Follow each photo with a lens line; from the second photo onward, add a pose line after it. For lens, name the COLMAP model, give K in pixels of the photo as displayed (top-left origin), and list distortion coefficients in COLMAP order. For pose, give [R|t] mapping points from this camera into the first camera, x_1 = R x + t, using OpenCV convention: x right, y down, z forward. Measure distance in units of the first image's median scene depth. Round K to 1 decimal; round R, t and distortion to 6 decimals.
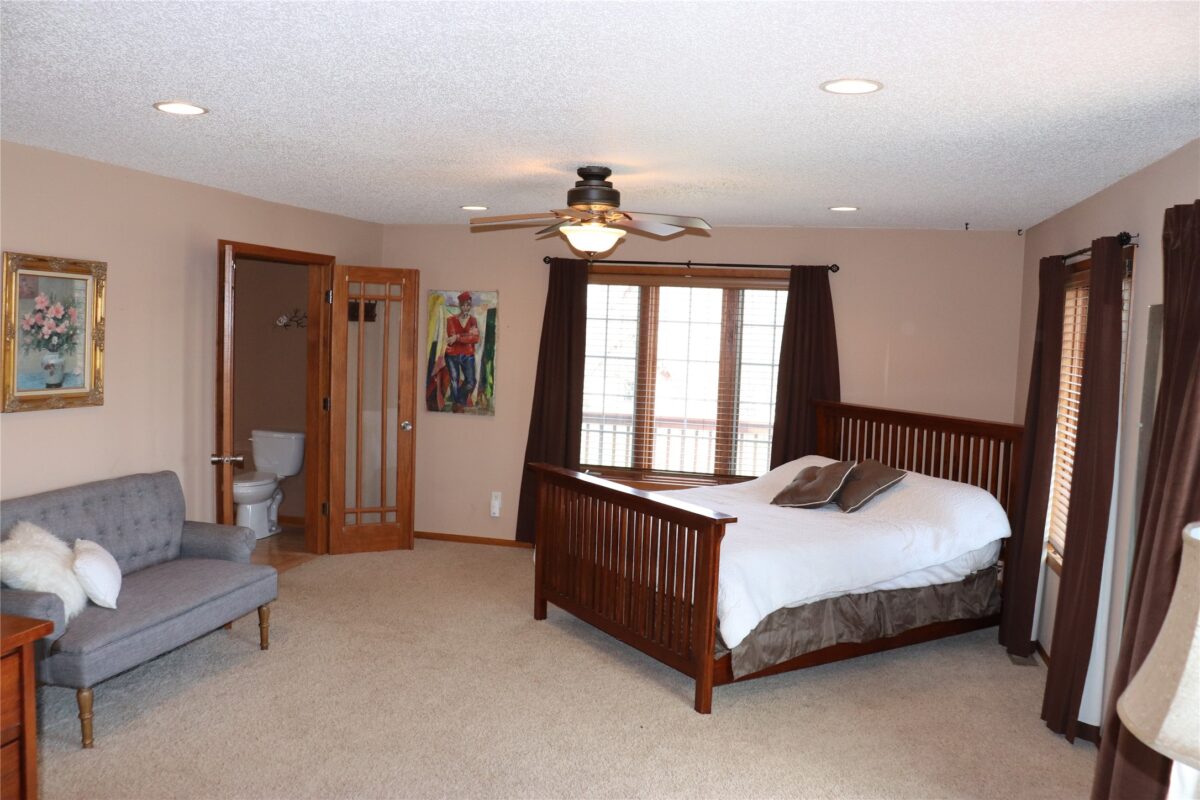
lens RADIAL K [[982.5, 0, 586.9], [0, 982.5, 395.9], [0, 0, 1]] dist [-0.174980, 0.147353]
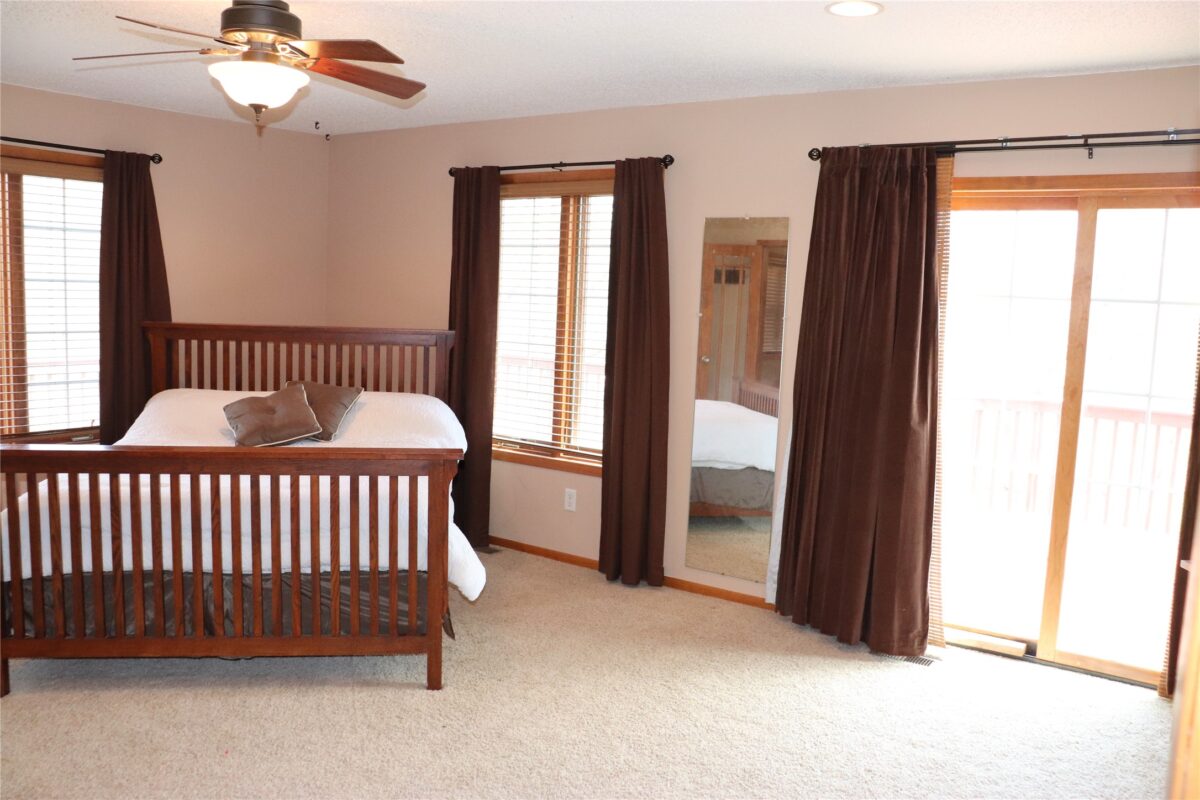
lens RADIAL K [[982.5, 0, 603.6], [0, 982.5, 408.3], [0, 0, 1]] dist [-0.174980, 0.147353]
pose [[0.358450, -0.132691, 0.924071, -0.395929], [0.042605, 0.991141, 0.125795, -0.008522], [-0.932576, -0.005721, 0.360928, 0.390568]]
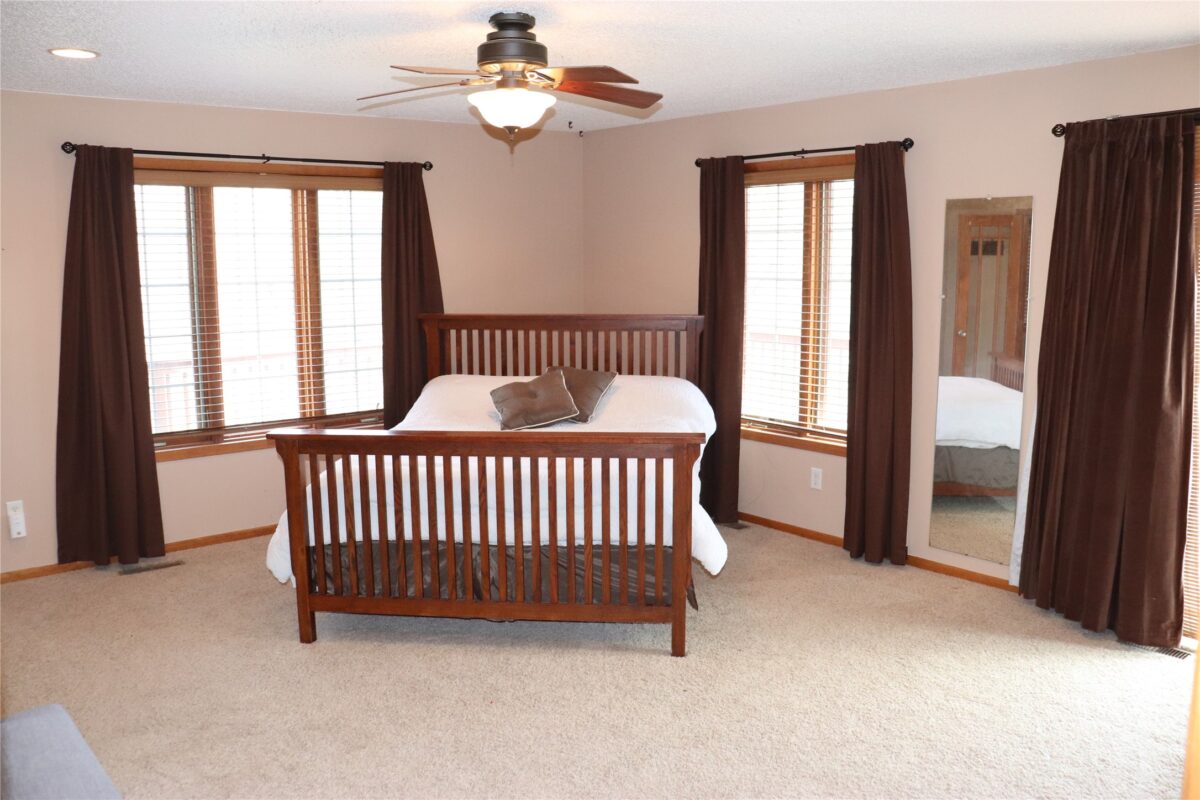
lens RADIAL K [[982.5, 0, 604.8], [0, 982.5, 407.6], [0, 0, 1]] dist [-0.174980, 0.147353]
pose [[0.587747, -0.160130, 0.793040, -0.419728], [0.083984, 0.986997, 0.137051, -0.021336], [-0.804674, -0.013949, 0.593553, 0.361170]]
